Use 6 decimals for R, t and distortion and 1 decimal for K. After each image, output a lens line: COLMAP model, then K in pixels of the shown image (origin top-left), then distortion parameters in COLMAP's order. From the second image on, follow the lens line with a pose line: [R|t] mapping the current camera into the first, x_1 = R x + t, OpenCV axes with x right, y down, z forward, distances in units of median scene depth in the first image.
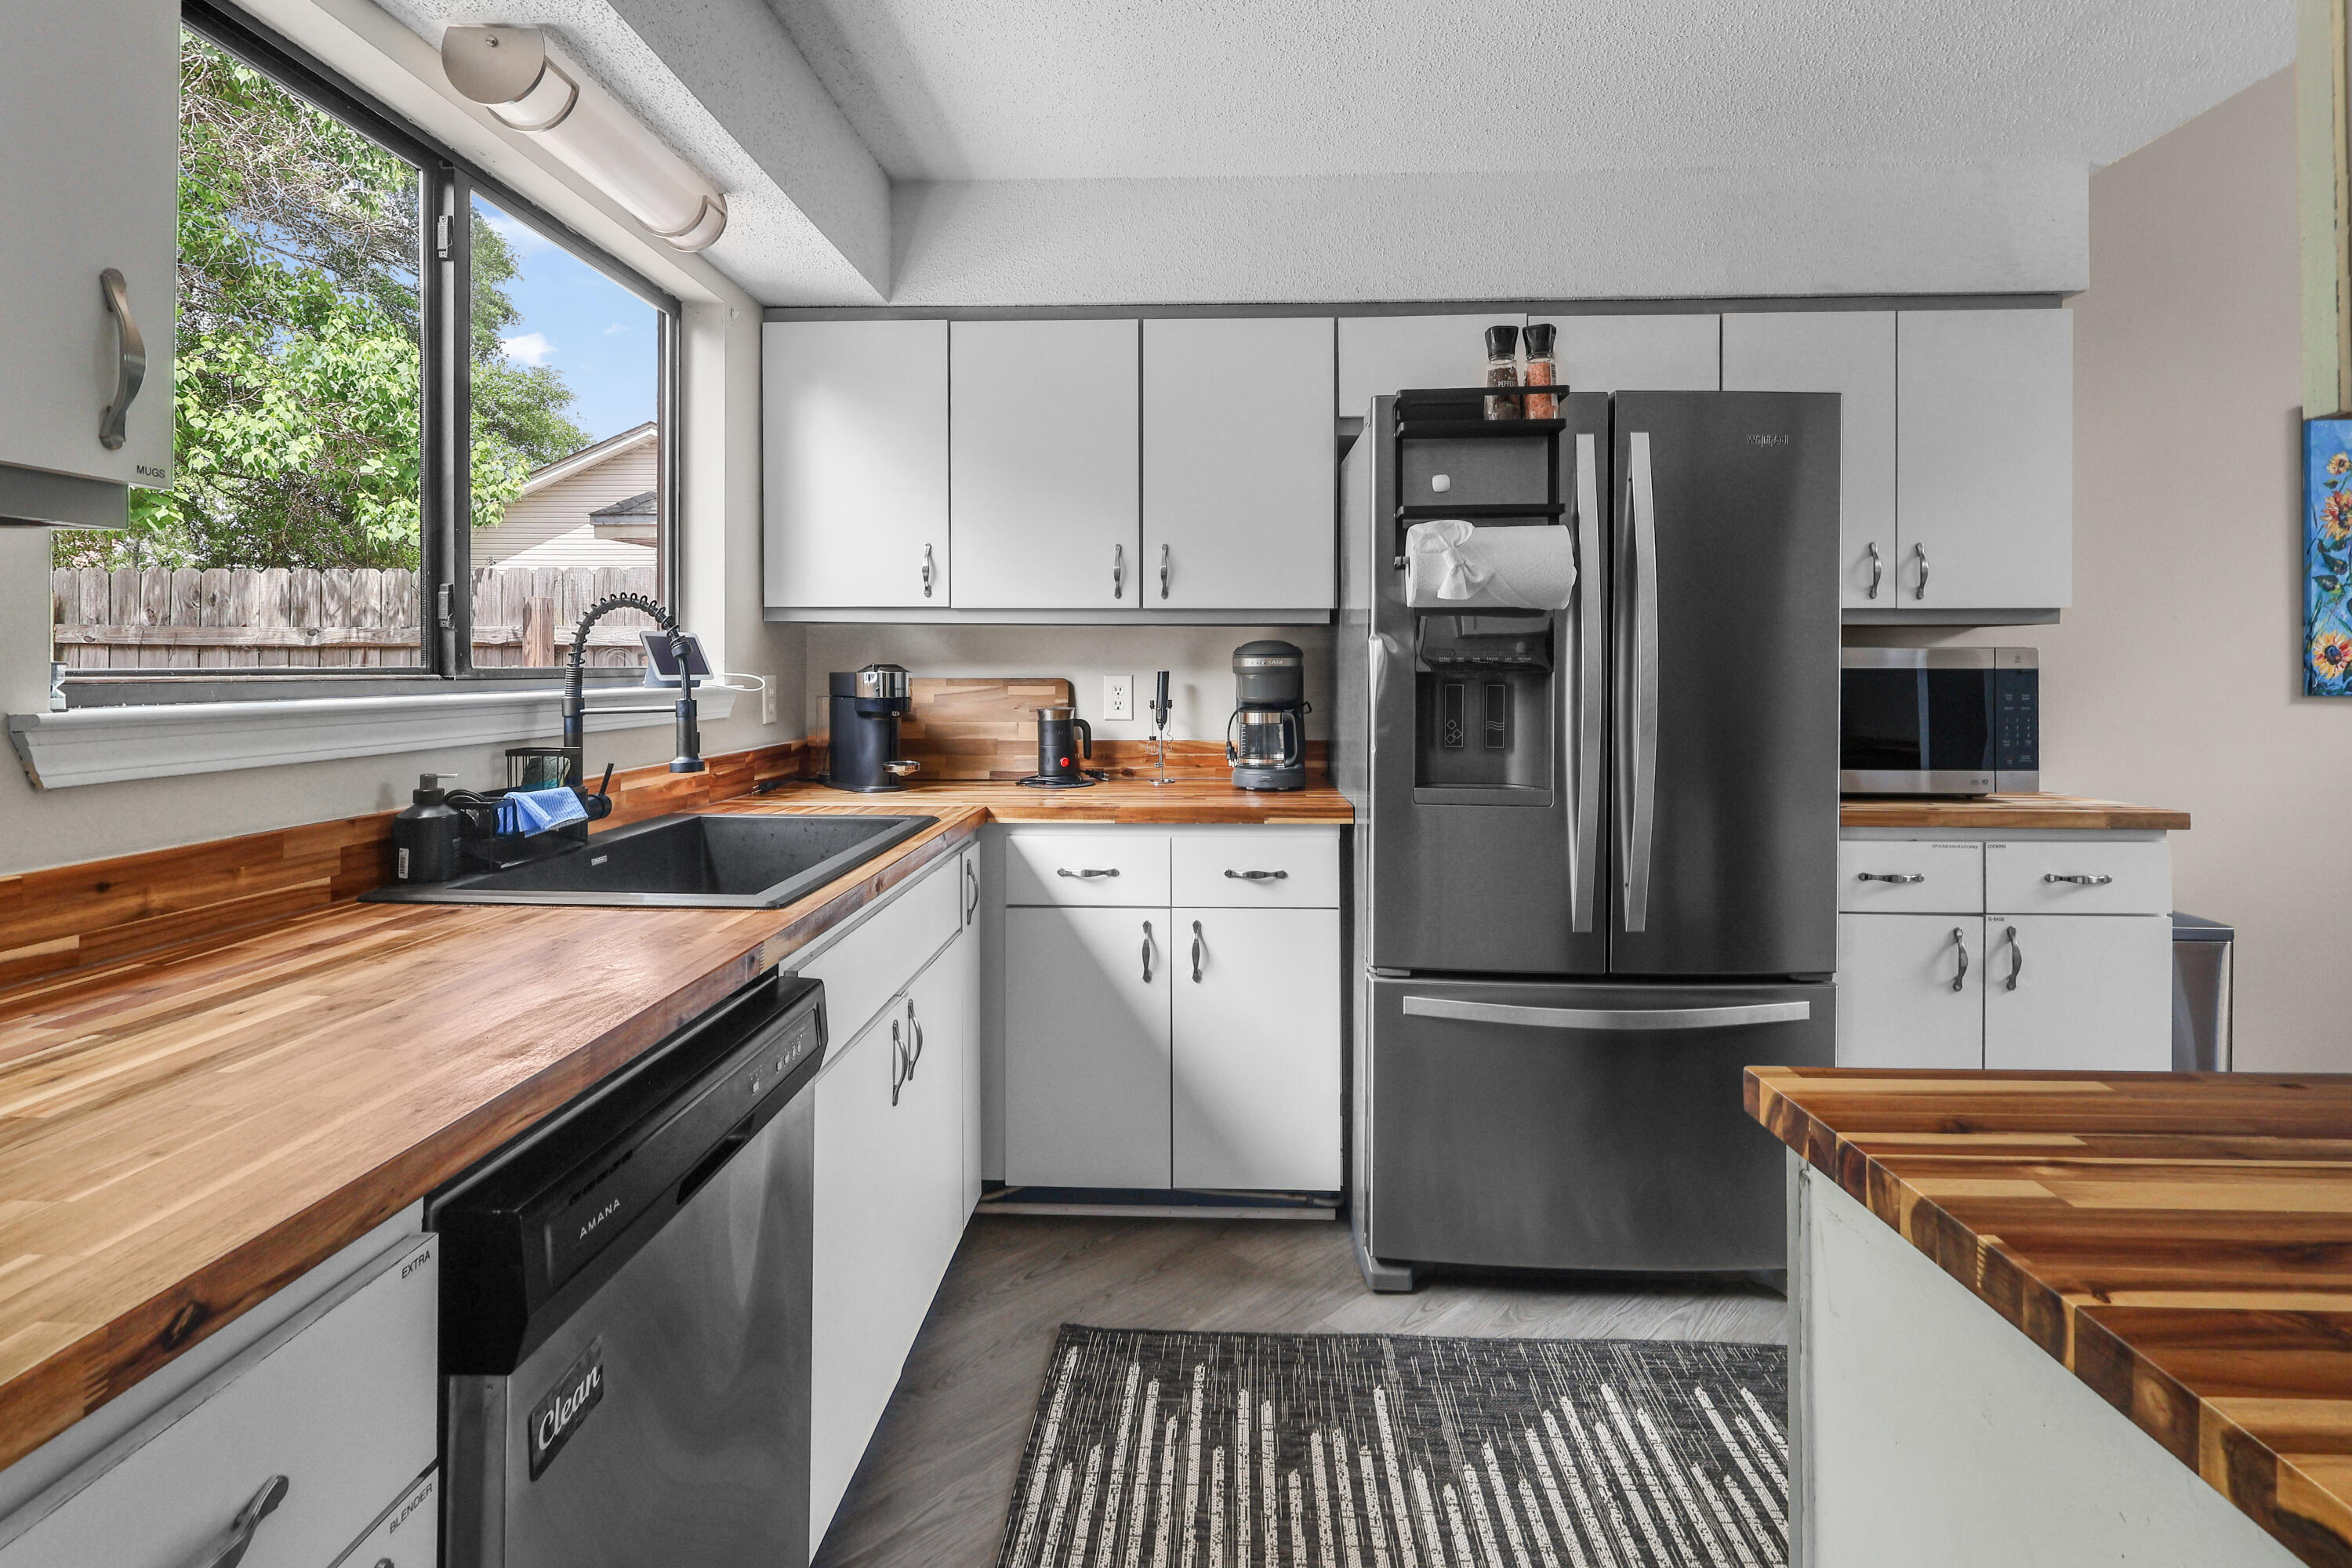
lens RADIAL K [[1175.7, 0, 1178.0], [0, 1175.7, 656.4], [0, 0, 1]] dist [0.001520, 0.000522]
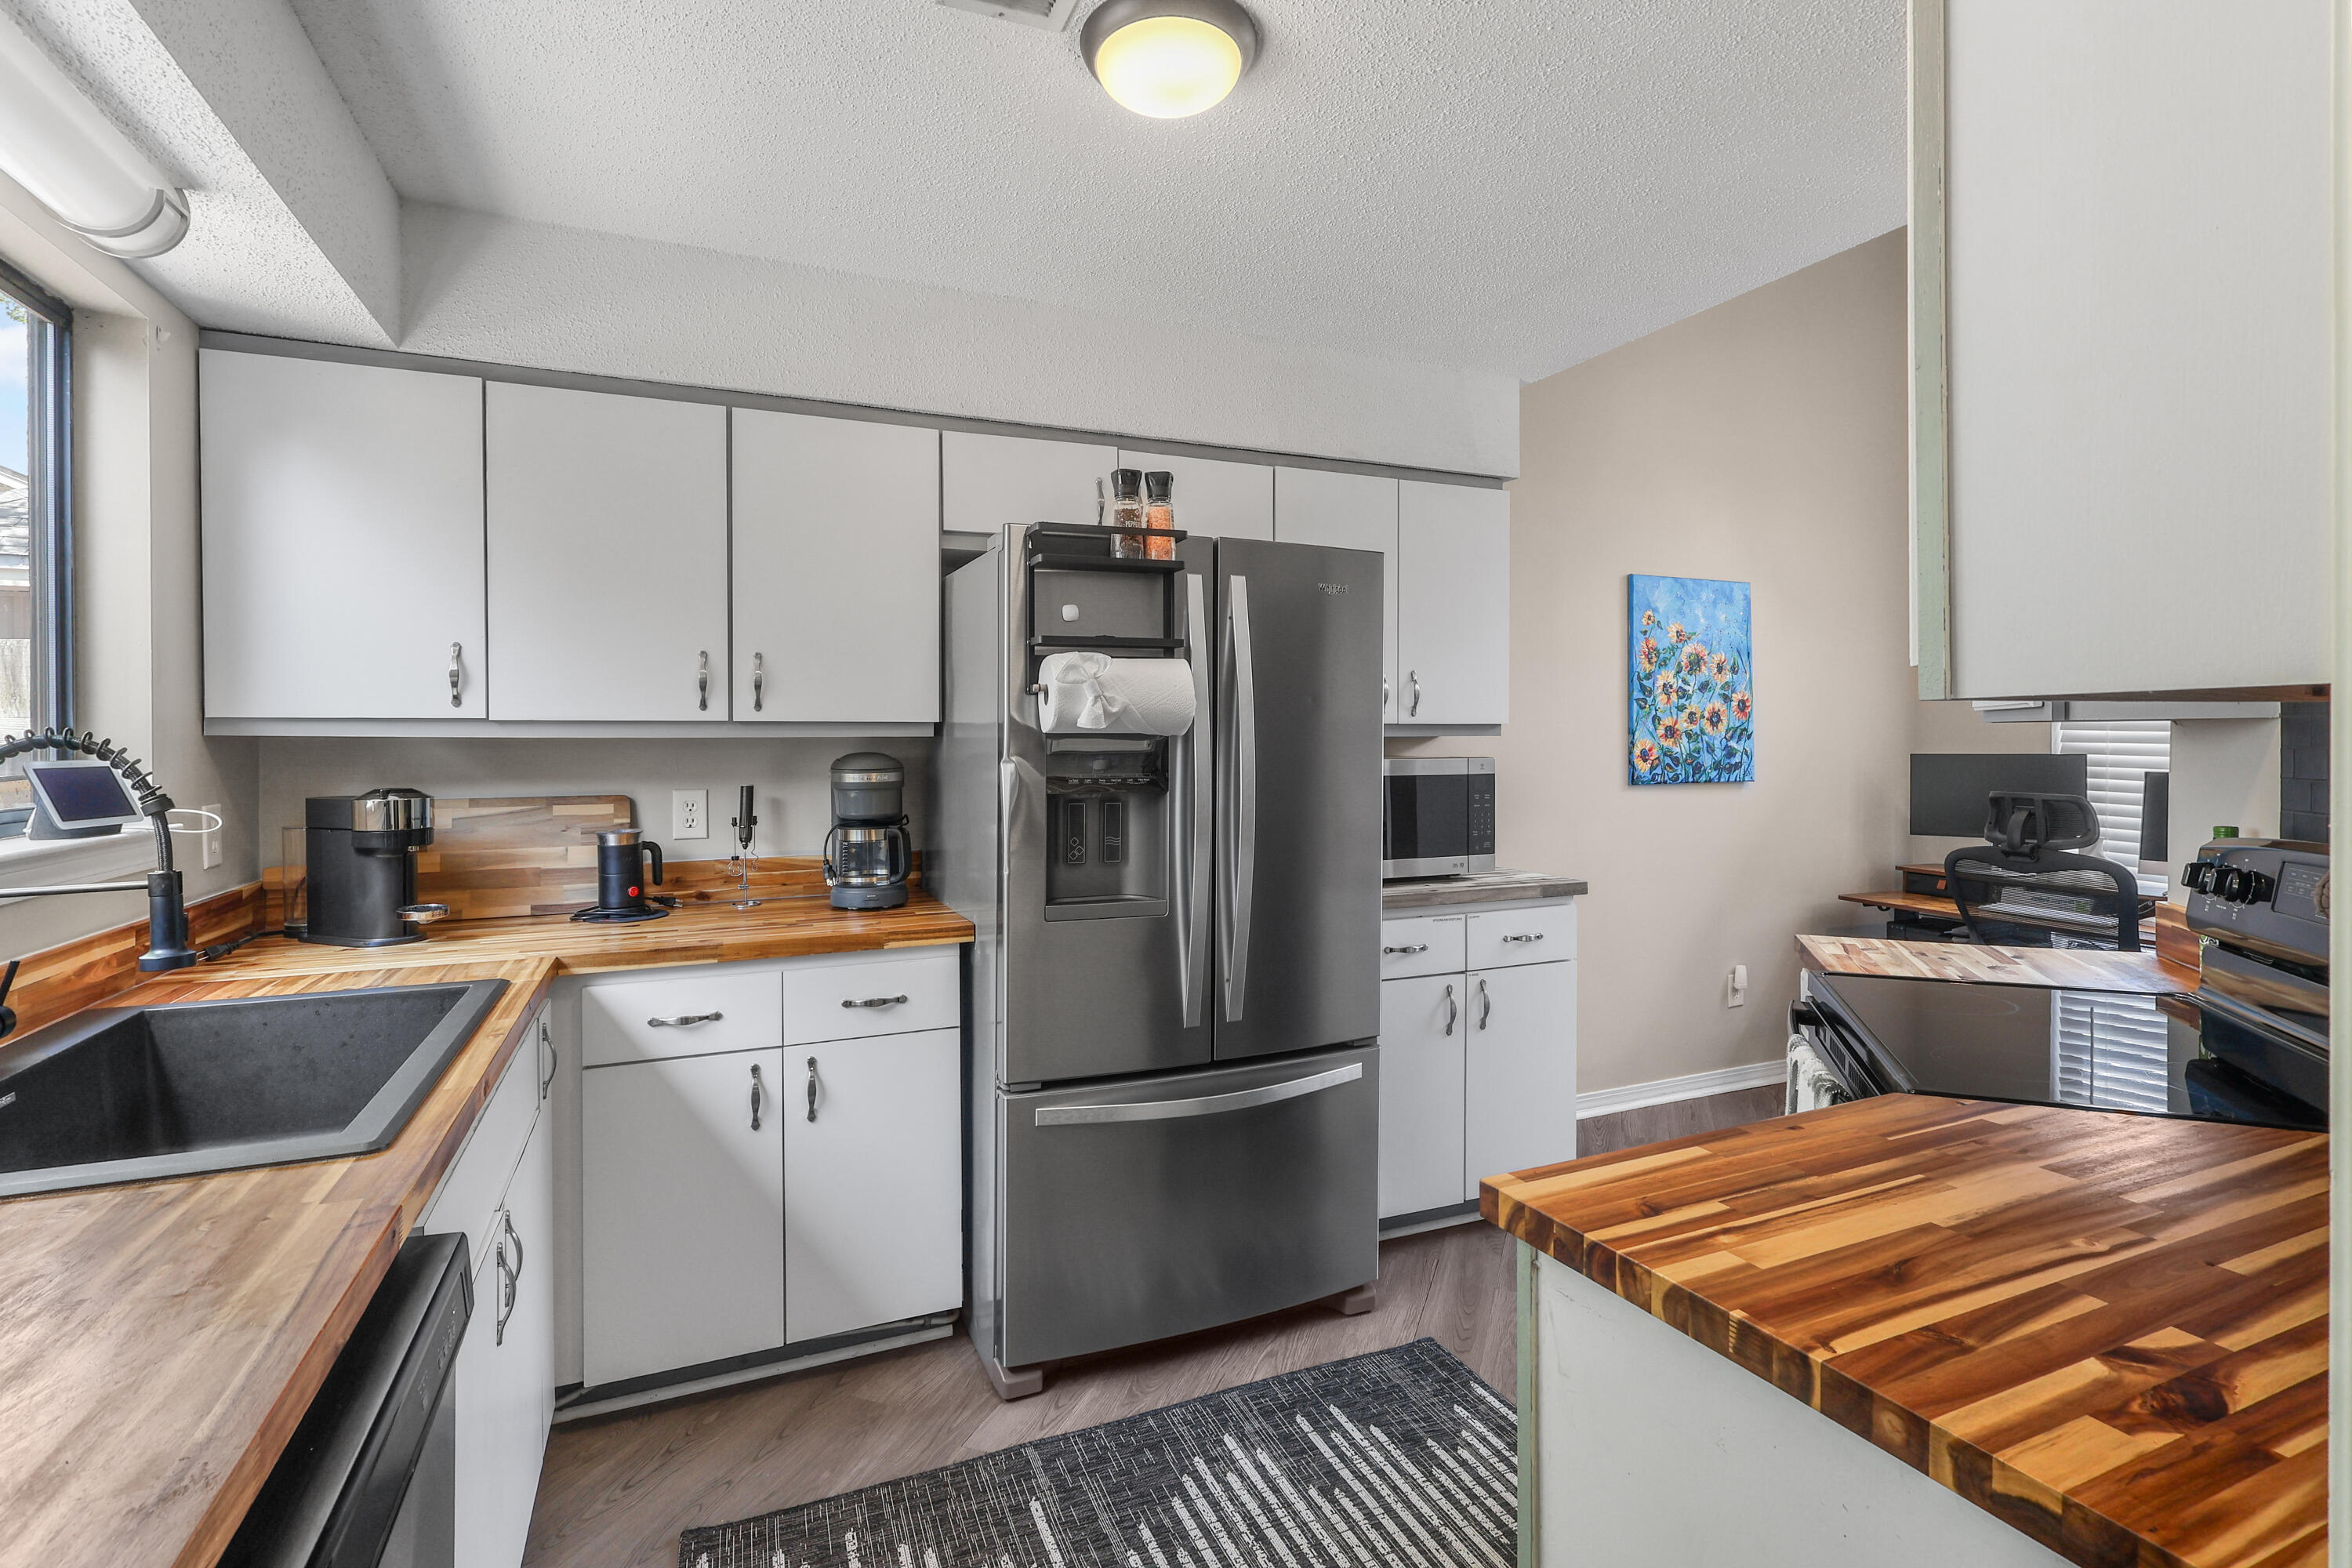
lens RADIAL K [[1138.5, 0, 1198.0], [0, 1138.5, 734.2], [0, 0, 1]] dist [0.001916, 0.000069]
pose [[0.894121, -0.001043, 0.447824, -0.119087], [-0.003002, 0.999961, 0.008322, -0.045085], [-0.447815, -0.008785, 0.894083, 0.042621]]
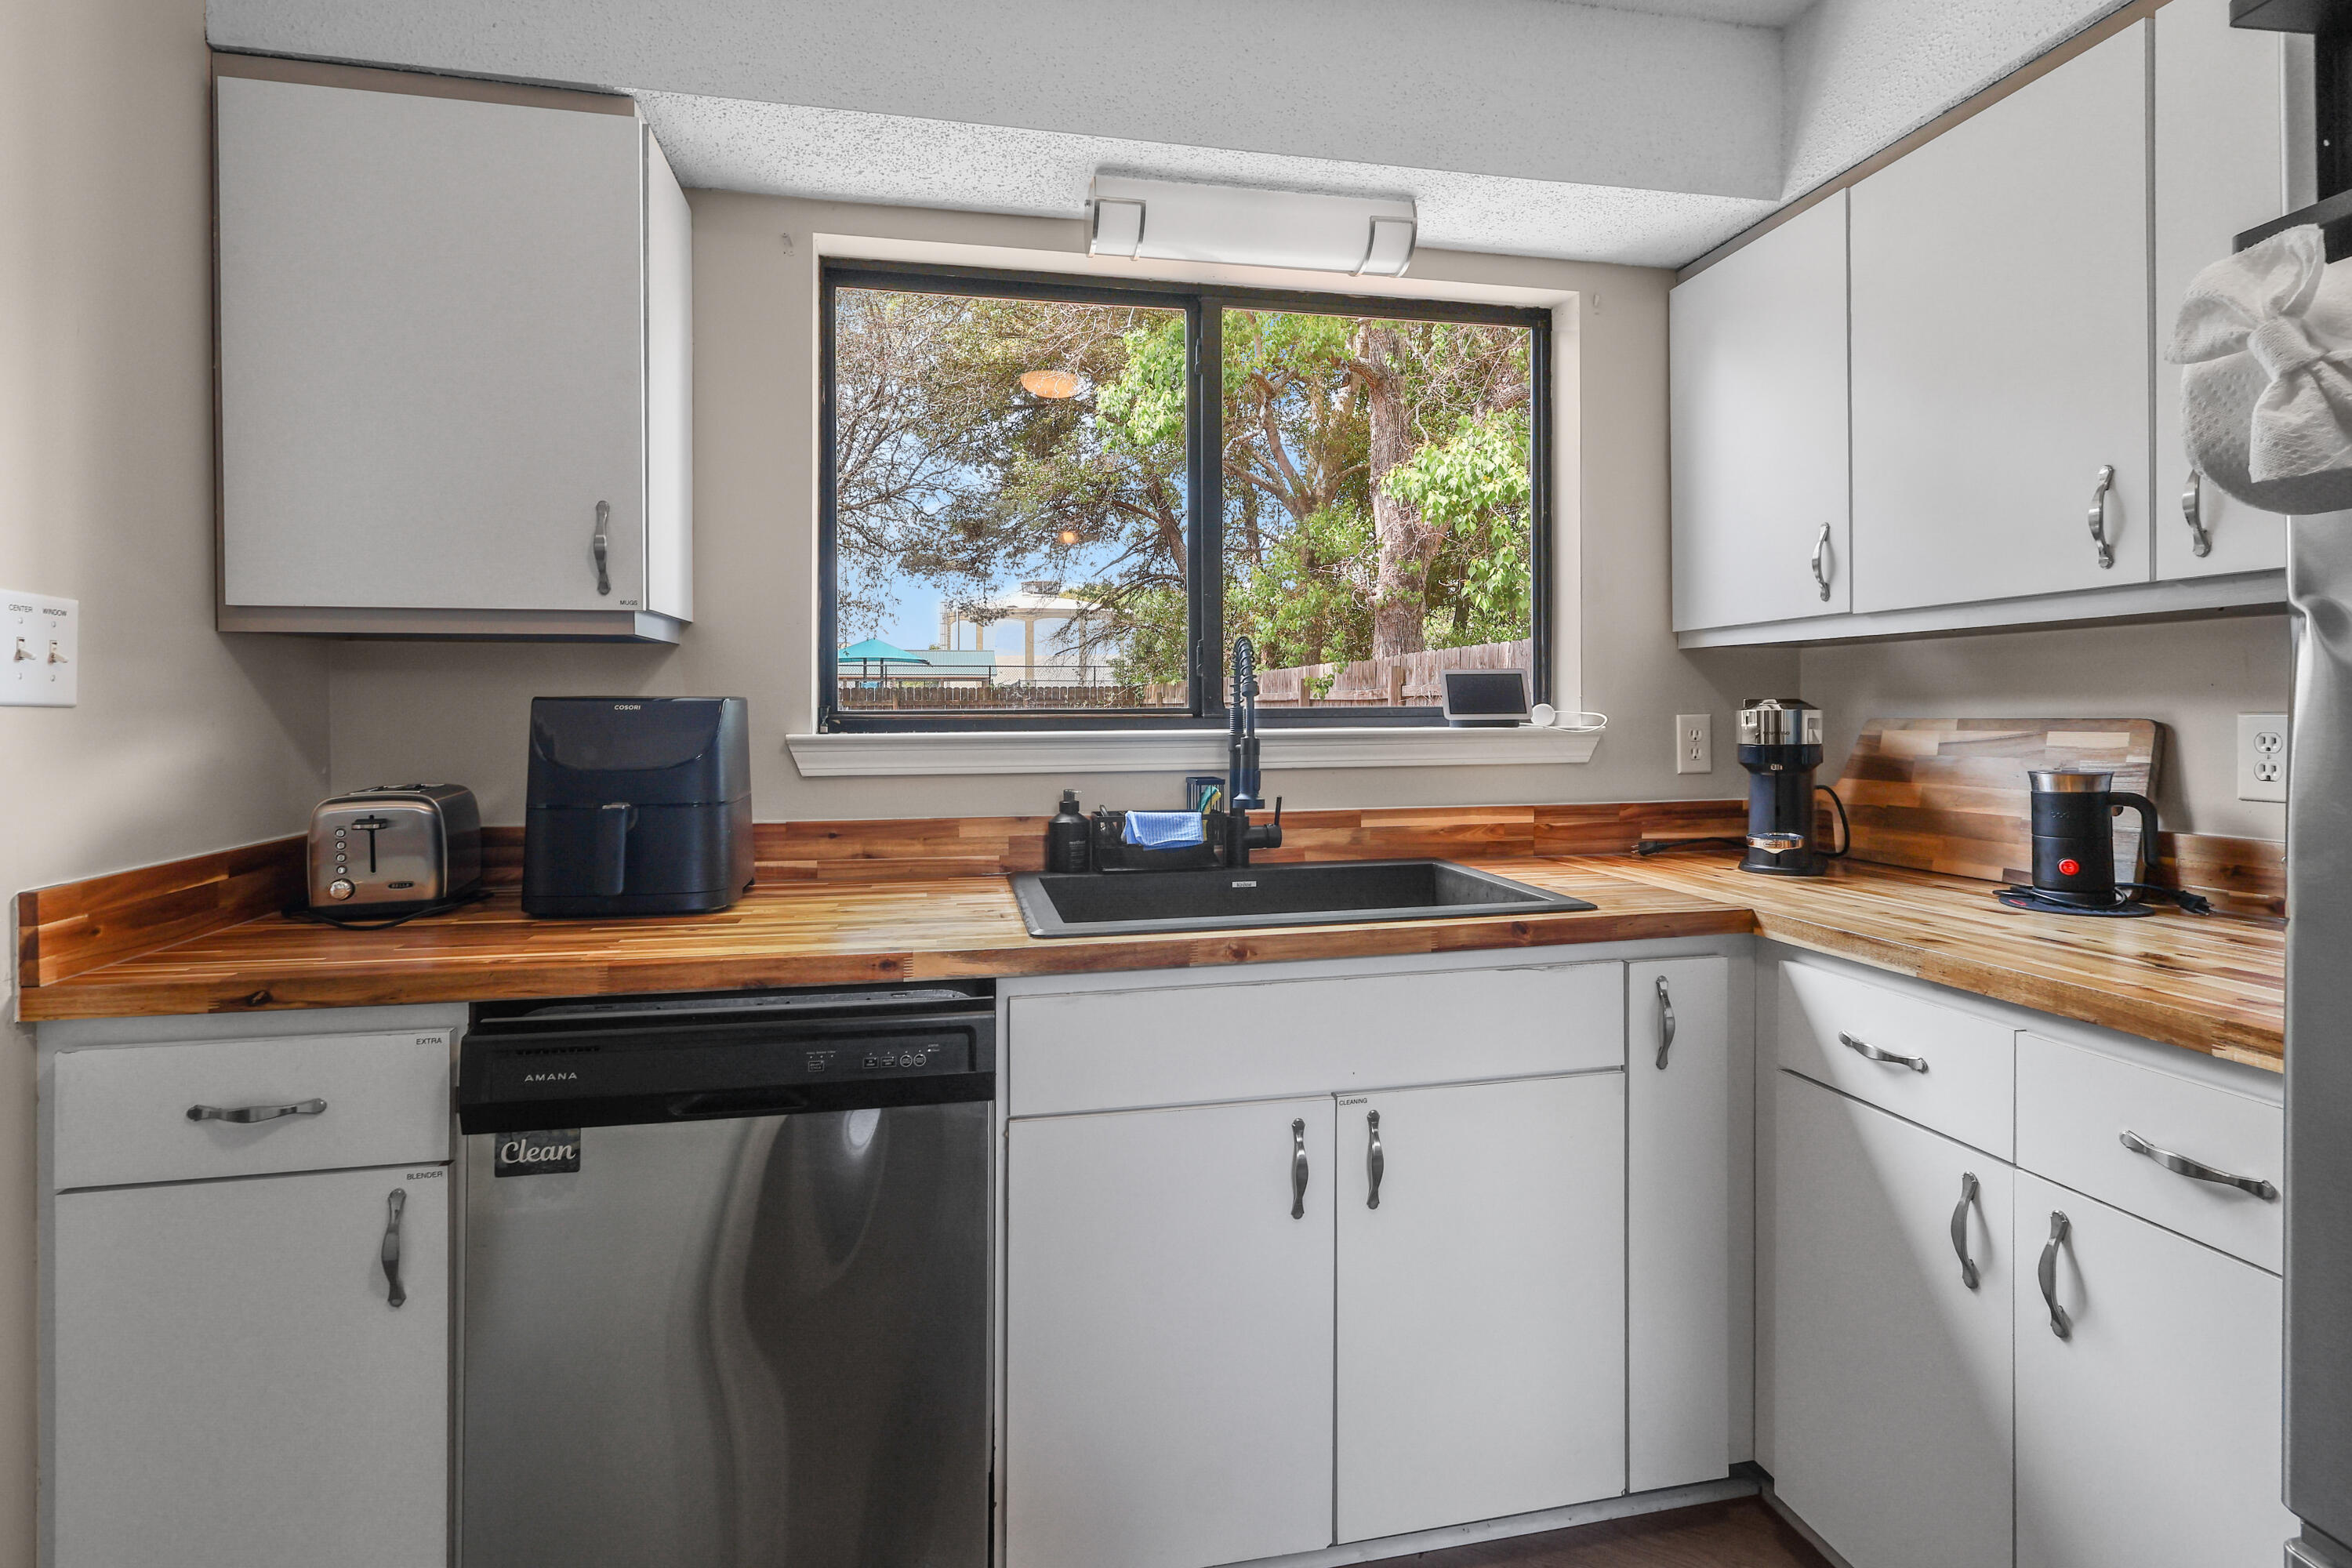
lens RADIAL K [[1143.1, 0, 1169.1], [0, 1143.1, 689.4], [0, 0, 1]] dist [-0.000411, -0.000121]
pose [[0.210050, -0.023014, -0.977420, 0.413610], [0.015889, 0.999671, -0.020123, 0.010534], [0.977561, -0.011303, 0.210347, 0.552302]]
